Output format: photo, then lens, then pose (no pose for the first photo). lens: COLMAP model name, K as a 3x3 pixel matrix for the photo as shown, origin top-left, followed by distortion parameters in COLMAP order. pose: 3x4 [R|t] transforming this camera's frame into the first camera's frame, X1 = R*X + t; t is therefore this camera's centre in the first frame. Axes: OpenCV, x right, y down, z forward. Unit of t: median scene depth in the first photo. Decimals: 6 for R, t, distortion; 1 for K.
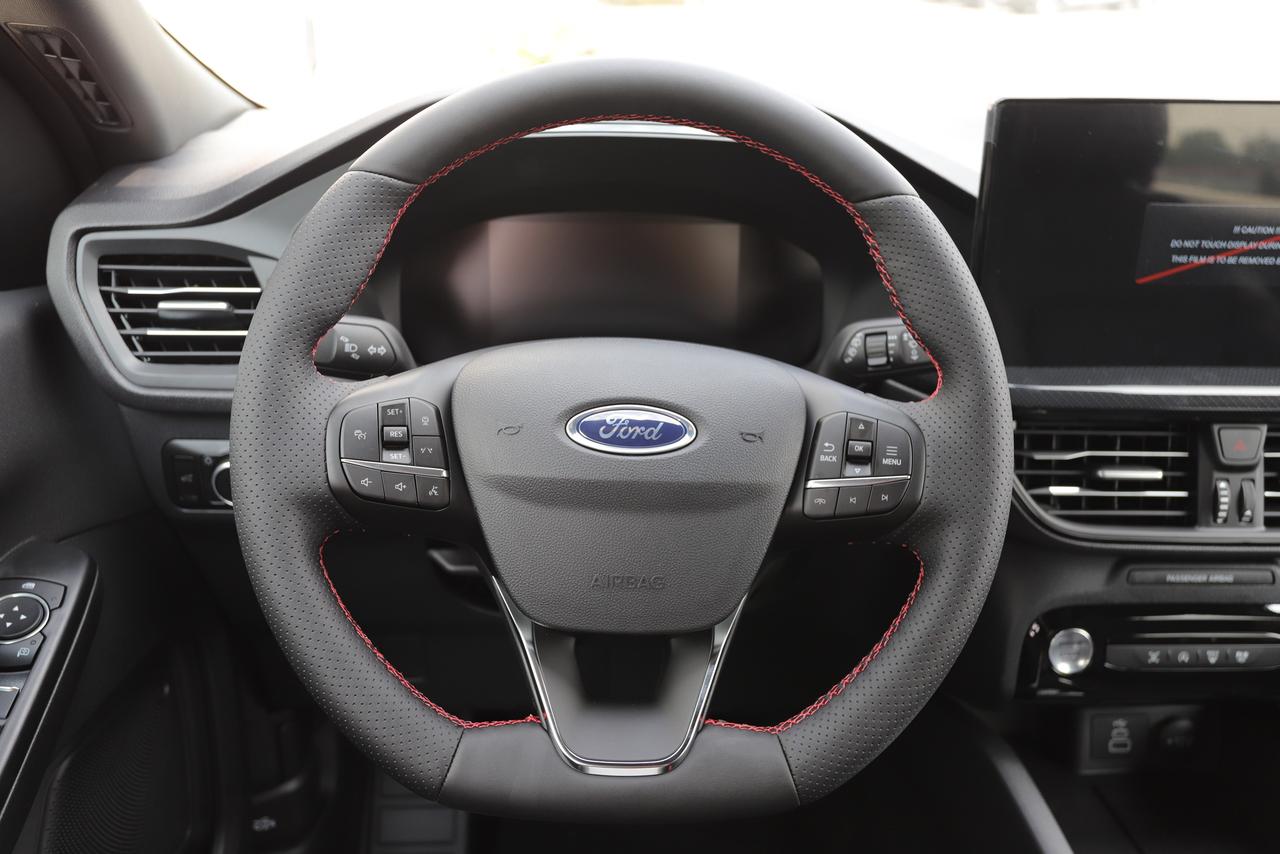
lens RADIAL K [[1141.8, 0, 634.5], [0, 1141.8, 429.4], [0, 0, 1]] dist [-0.011178, -0.000798]
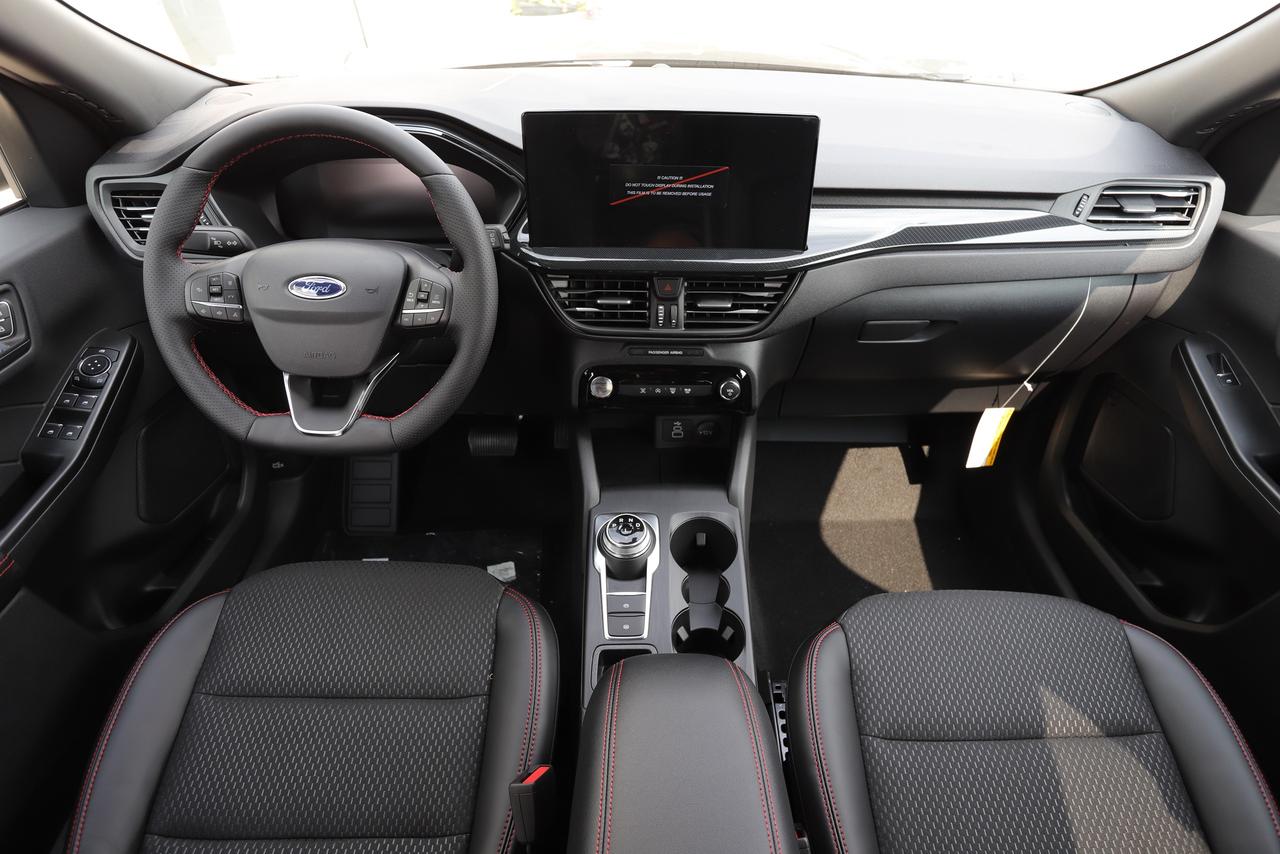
lens RADIAL K [[803.7, 0, 645.8], [0, 803.7, 425.8], [0, 0, 1]] dist [-0.022931, 0.013661]
pose [[0.997901, 0.018608, -0.062020, 0.596283], [-0.002656, 0.968773, 0.247934, -0.103168], [0.064697, -0.247249, 0.966790, -0.436031]]
